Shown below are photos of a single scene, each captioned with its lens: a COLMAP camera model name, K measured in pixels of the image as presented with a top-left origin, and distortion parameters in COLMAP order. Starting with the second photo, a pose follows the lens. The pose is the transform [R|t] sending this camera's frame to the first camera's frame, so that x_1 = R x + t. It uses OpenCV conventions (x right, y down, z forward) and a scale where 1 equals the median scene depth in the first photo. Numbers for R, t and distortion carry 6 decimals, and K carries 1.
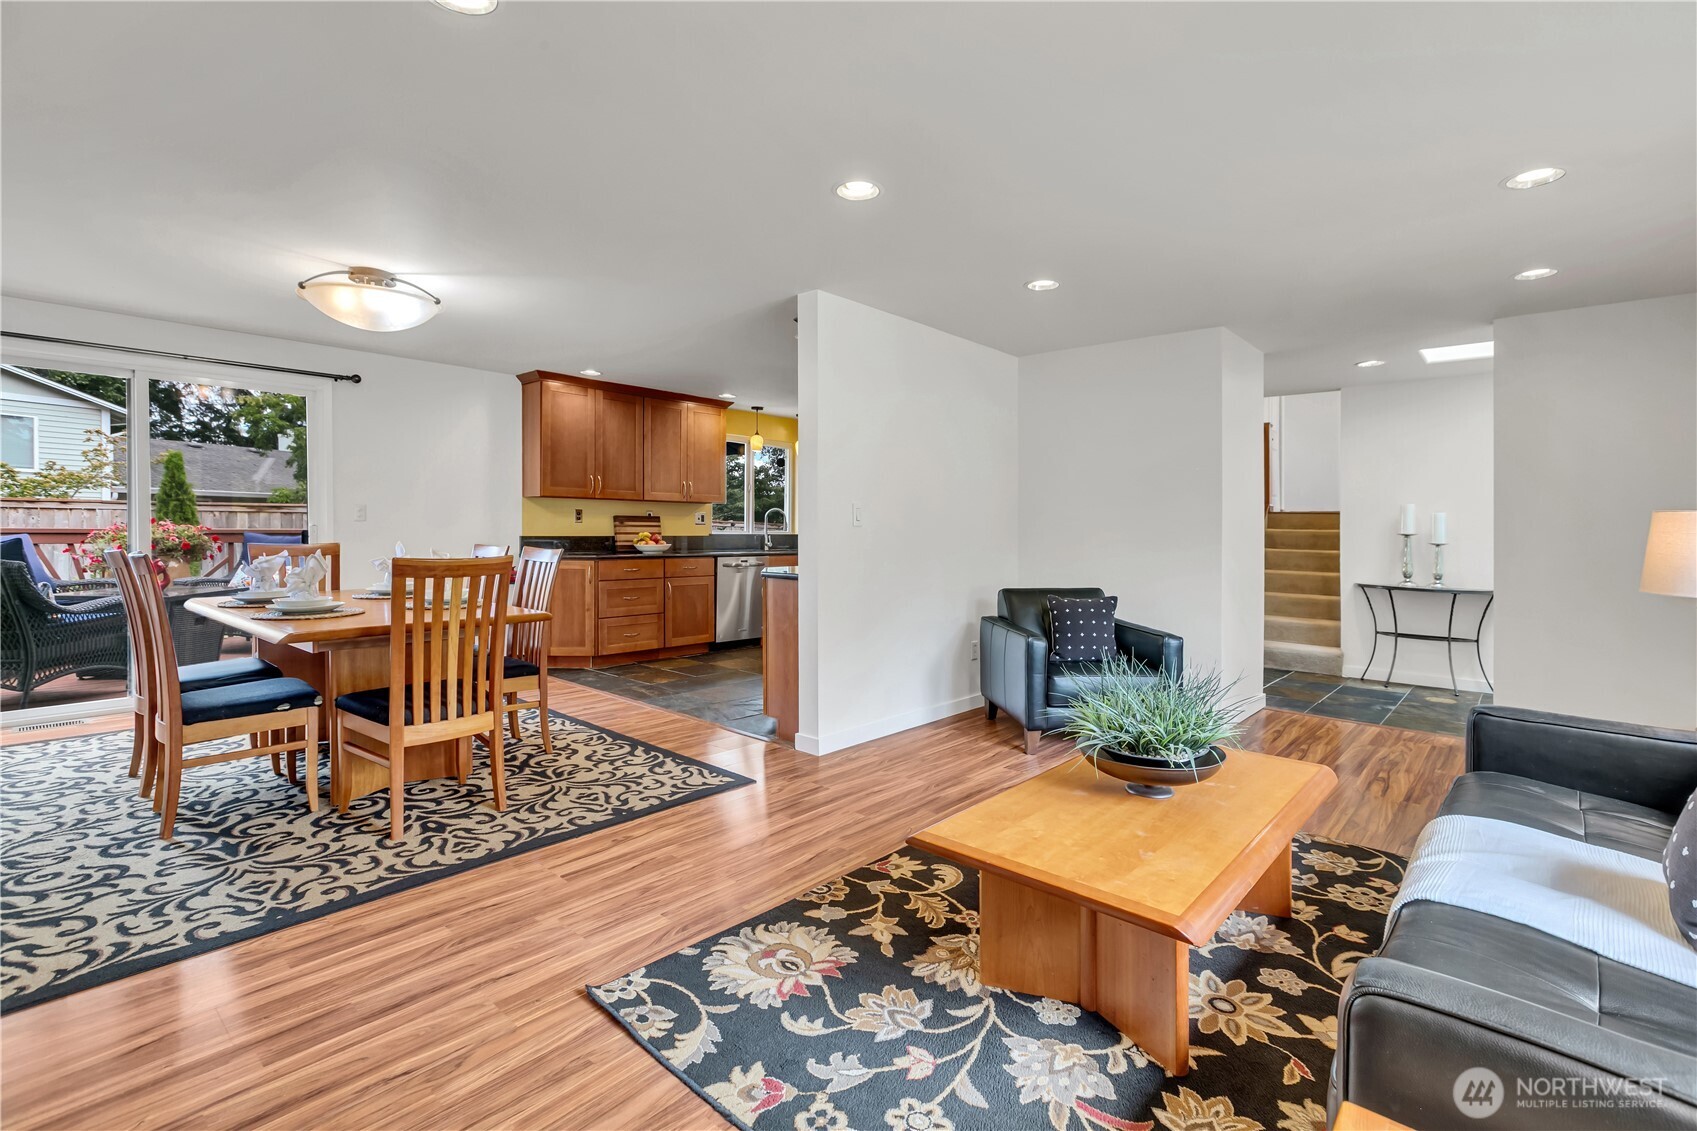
lens RADIAL K [[783.5, 0, 856.6], [0, 783.5, 527.0], [0, 0, 1]] dist [0.001445, -0.000289]
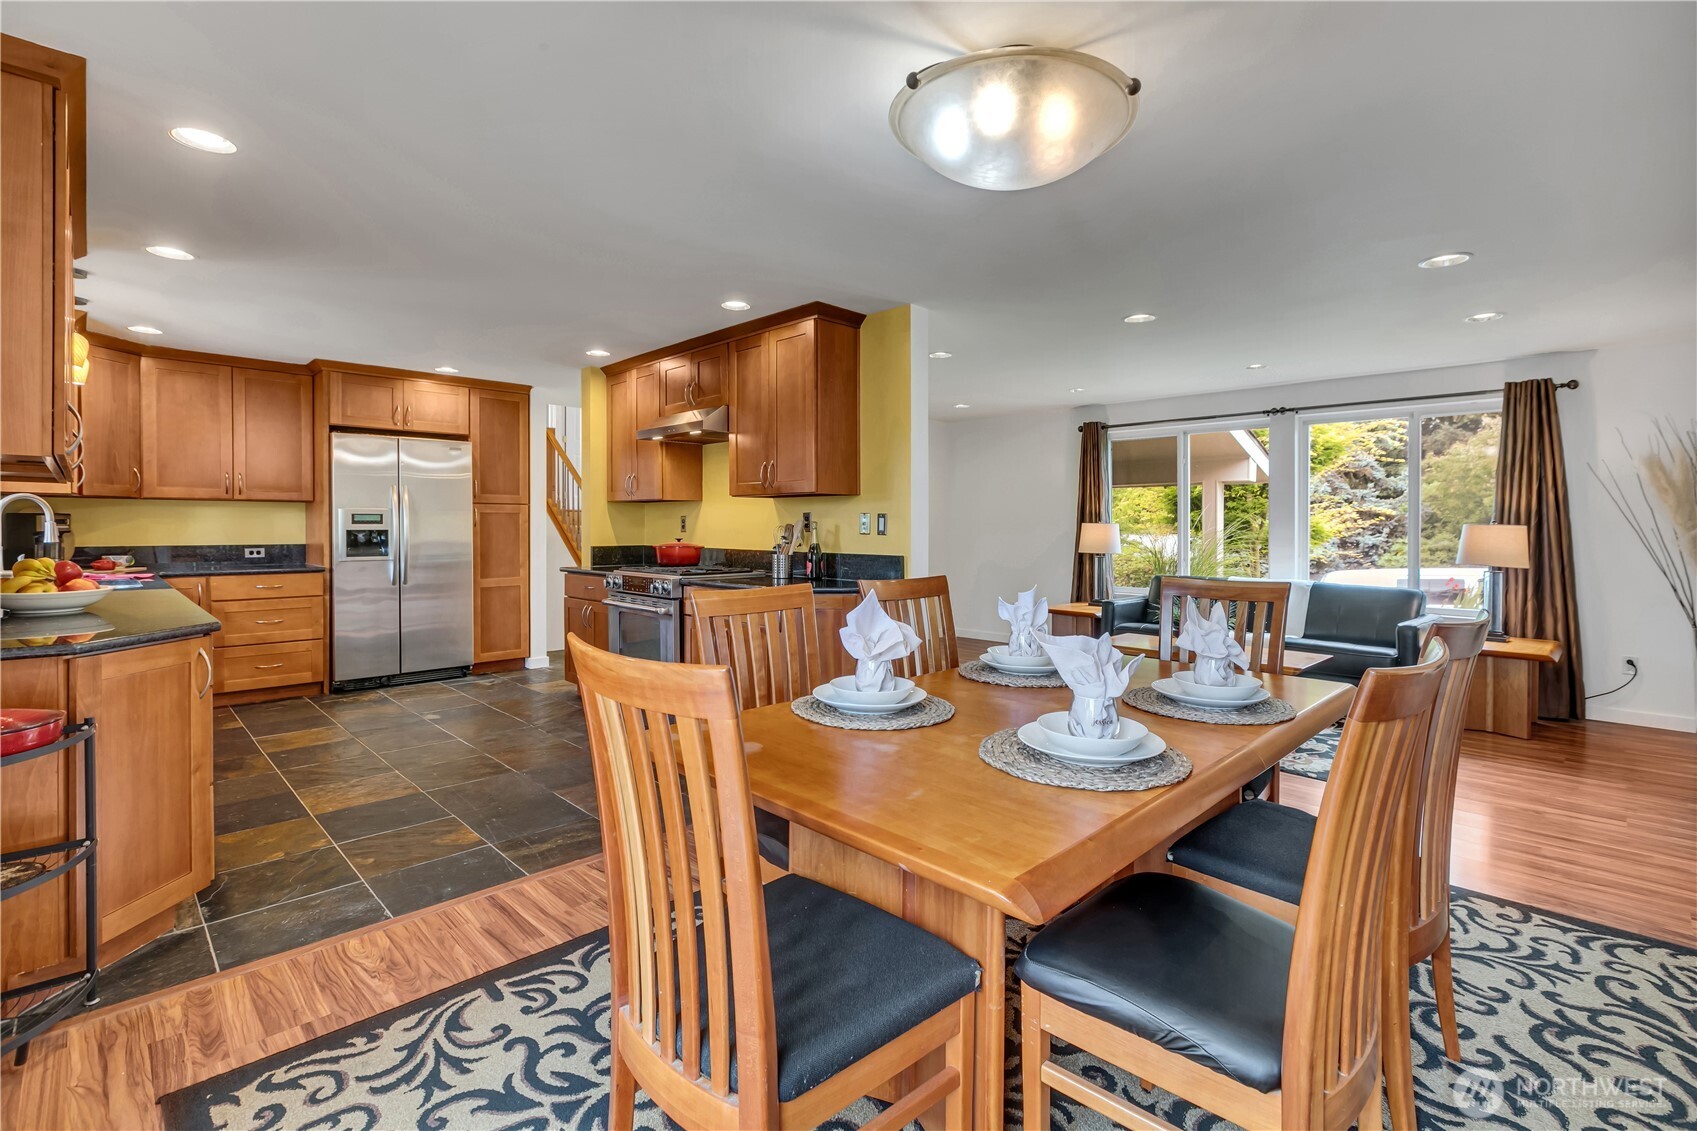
lens RADIAL K [[783.5, 0, 863.2], [0, 783.5, 518.3], [0, 0, 1]] dist [0.001445, -0.000289]
pose [[0.046402, -0.002000, 0.998921, -1.415216], [-0.004615, 0.999987, 0.002217, -0.033281], [-0.998912, -0.004712, 0.046392, 1.334565]]
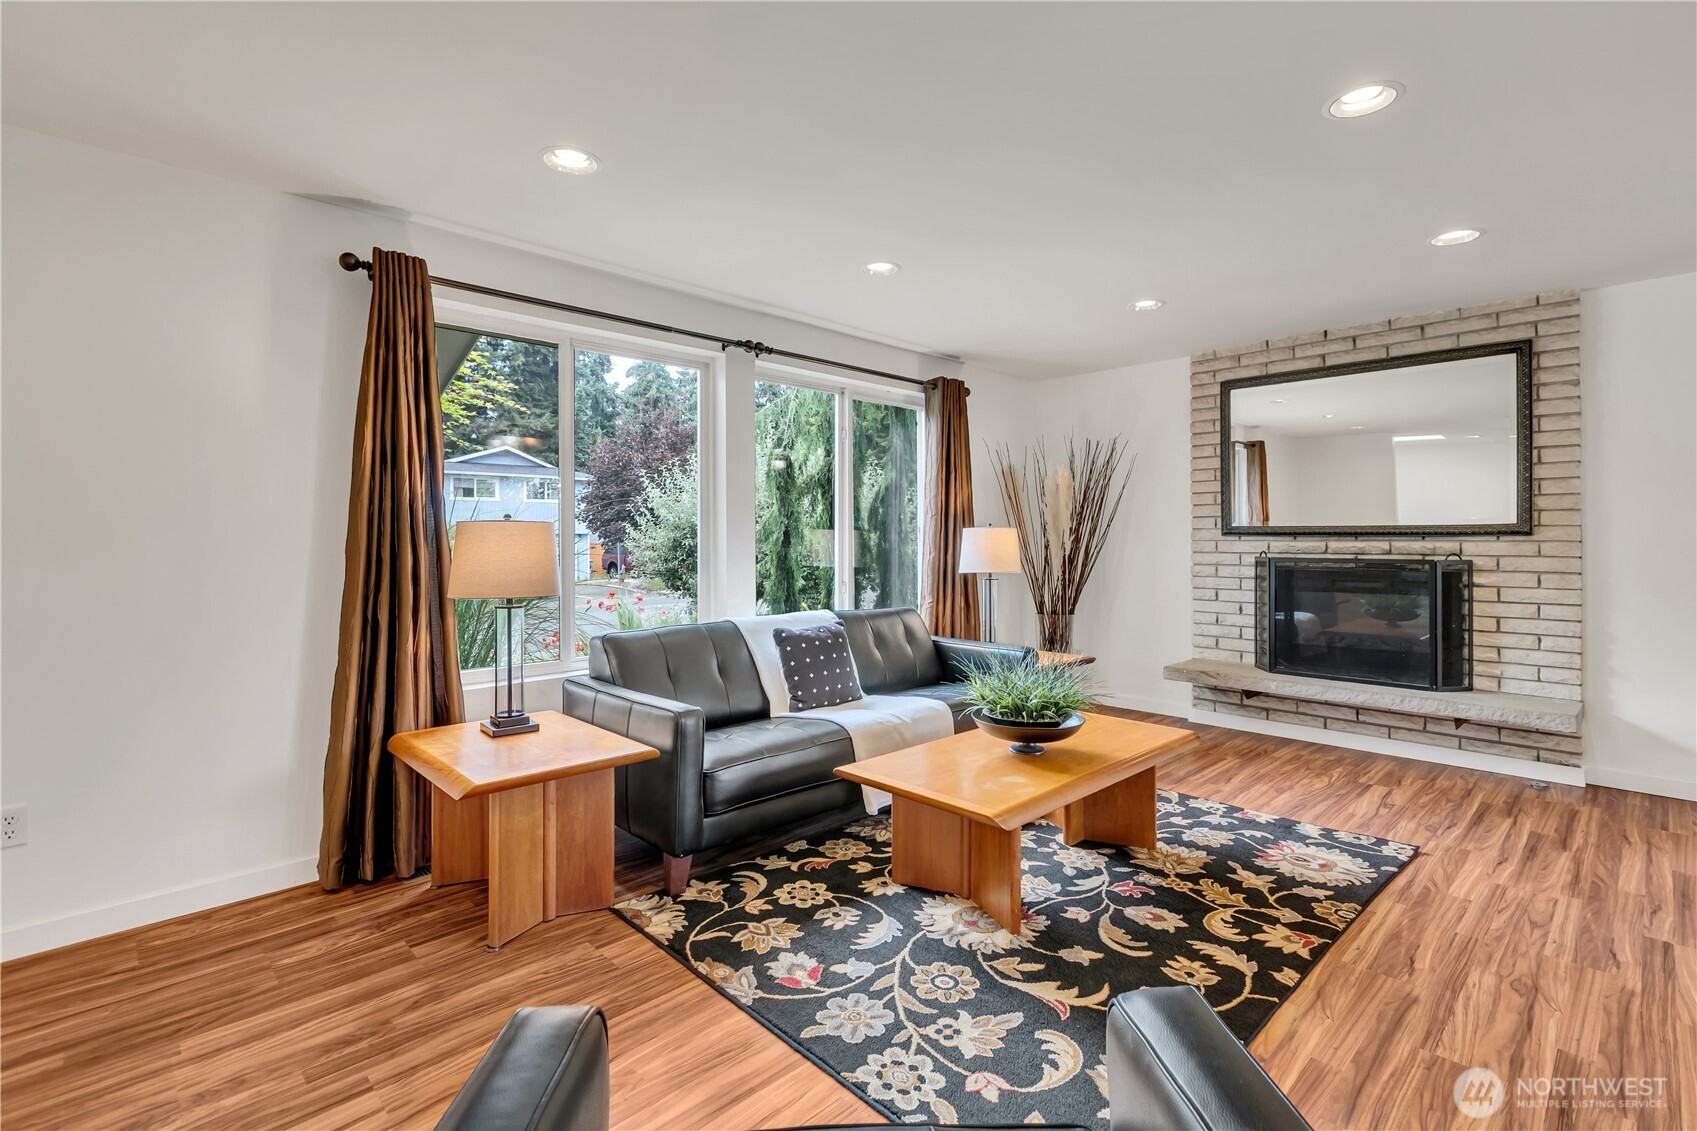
lens RADIAL K [[783.5, 0, 867.7], [0, 783.5, 533.1], [0, 0, 1]] dist [0.001445, -0.000289]
pose [[-0.997853, -0.012995, 0.064199, 0.395796], [-0.013346, 0.999898, -0.005055, -0.000875], [-0.064126, -0.005901, -0.997924, 1.617782]]
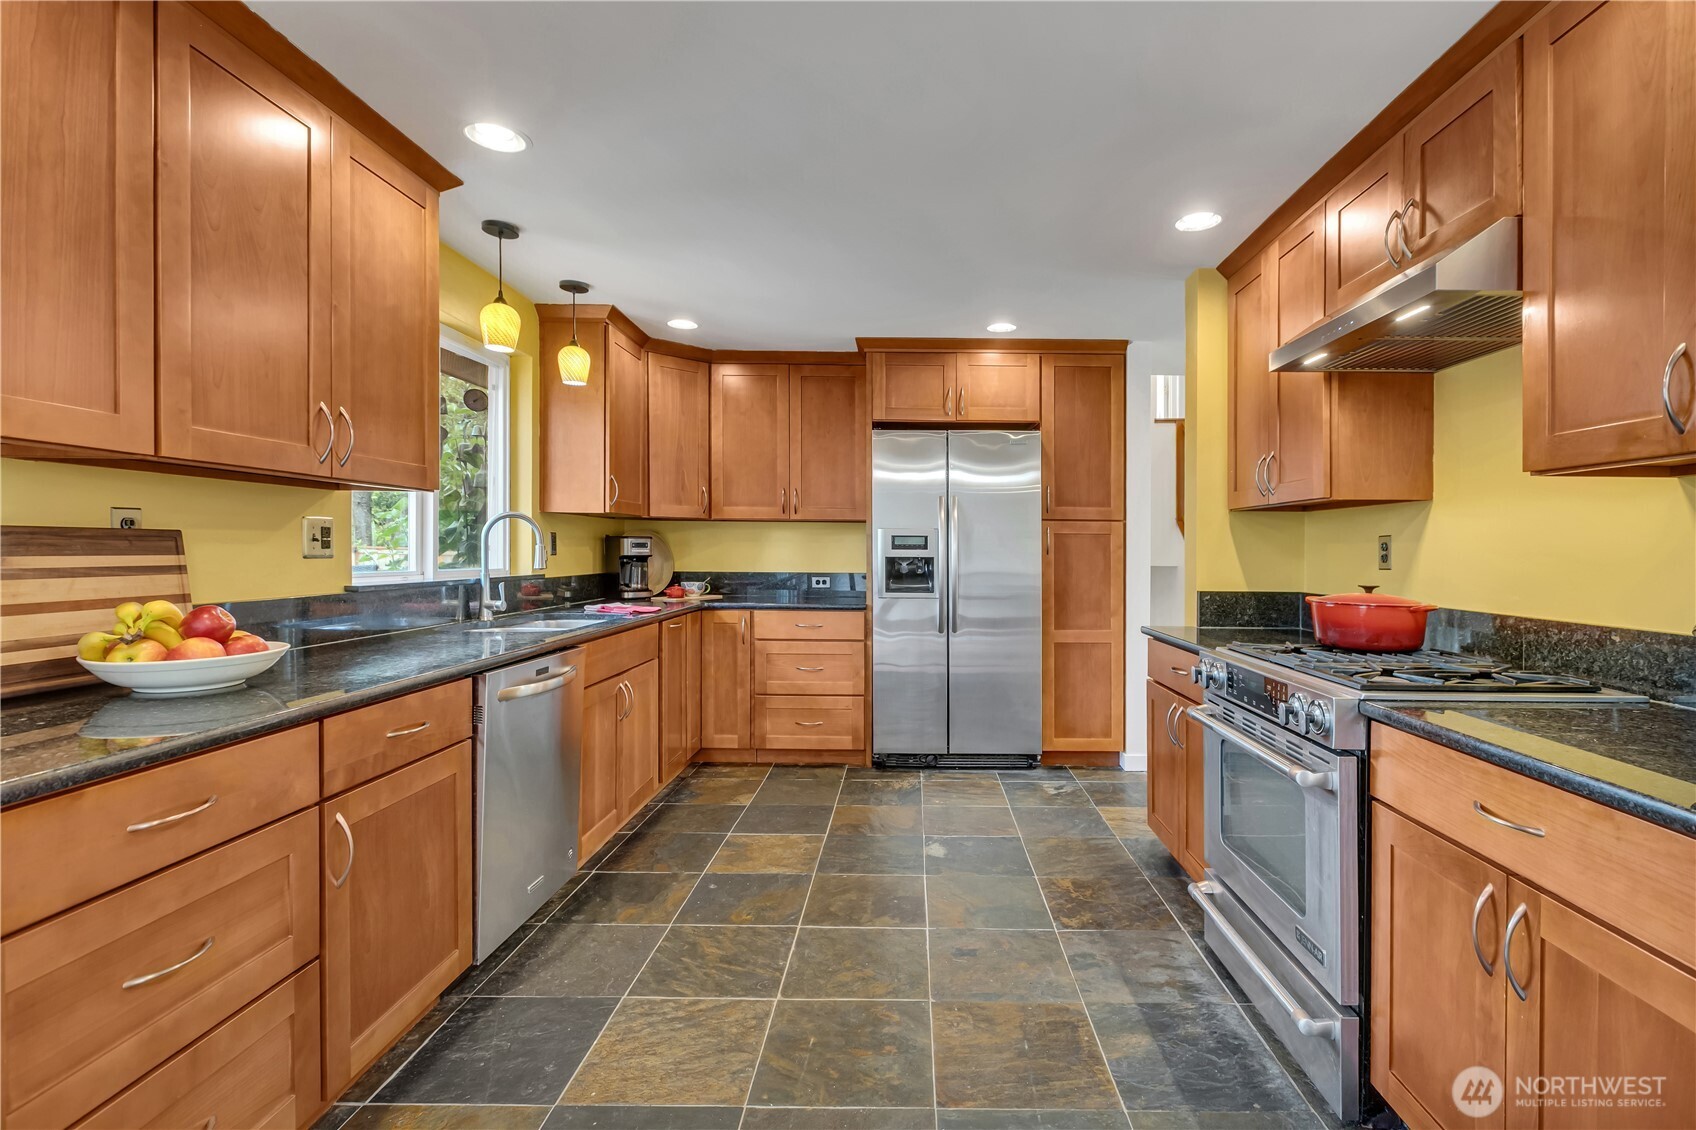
lens RADIAL K [[783.1, 0, 907.8], [0, 783.1, 557.3], [0, 0, 1]] dist [0.001445, -0.000289]
pose [[0.743475, -0.011794, 0.668659, -0.581900], [-0.002101, 0.999798, 0.019972, -0.024476], [-0.668760, -0.016253, 0.743301, 1.547167]]
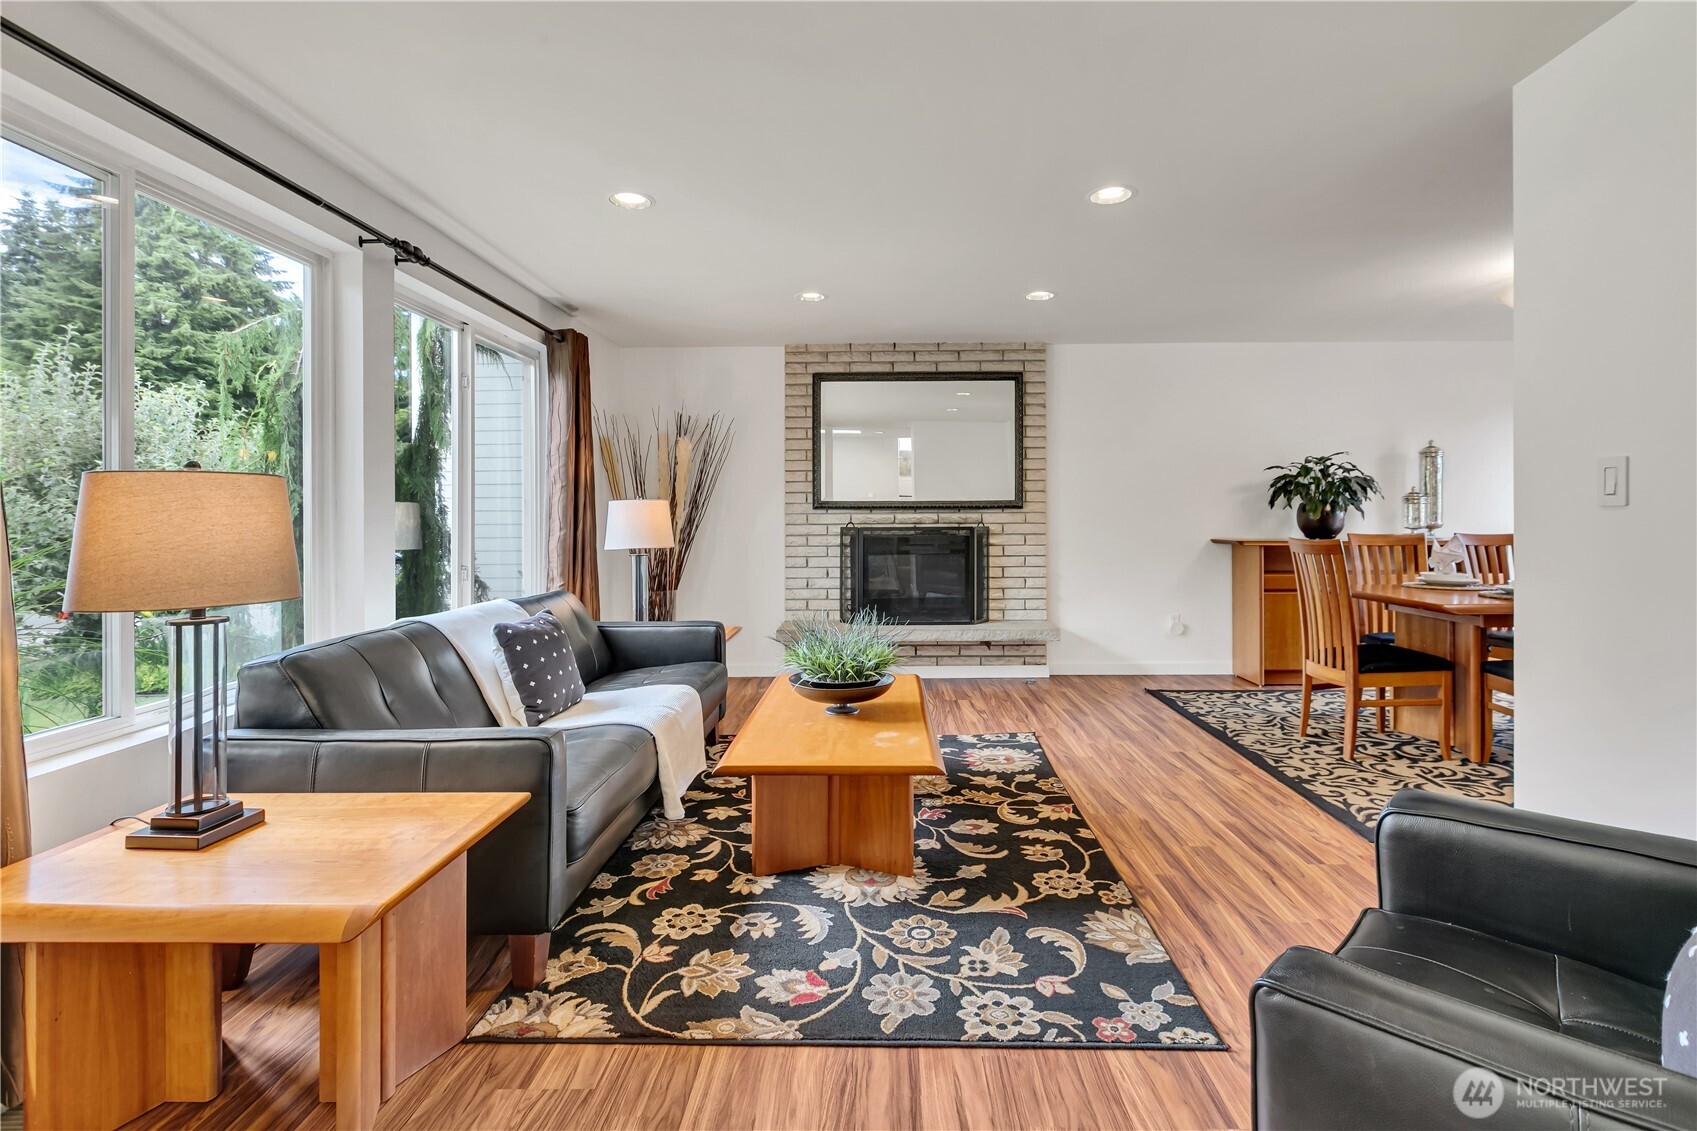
lens RADIAL K [[783.5, 0, 873.9], [0, 783.5, 521.7], [0, 0, 1]] dist [0.001445, -0.000289]
pose [[-0.754451, -0.003897, -0.656344, 0.852484], [-0.005390, 0.999985, 0.000258, 0.013360], [0.656334, 0.003733, -0.754462, 1.440601]]
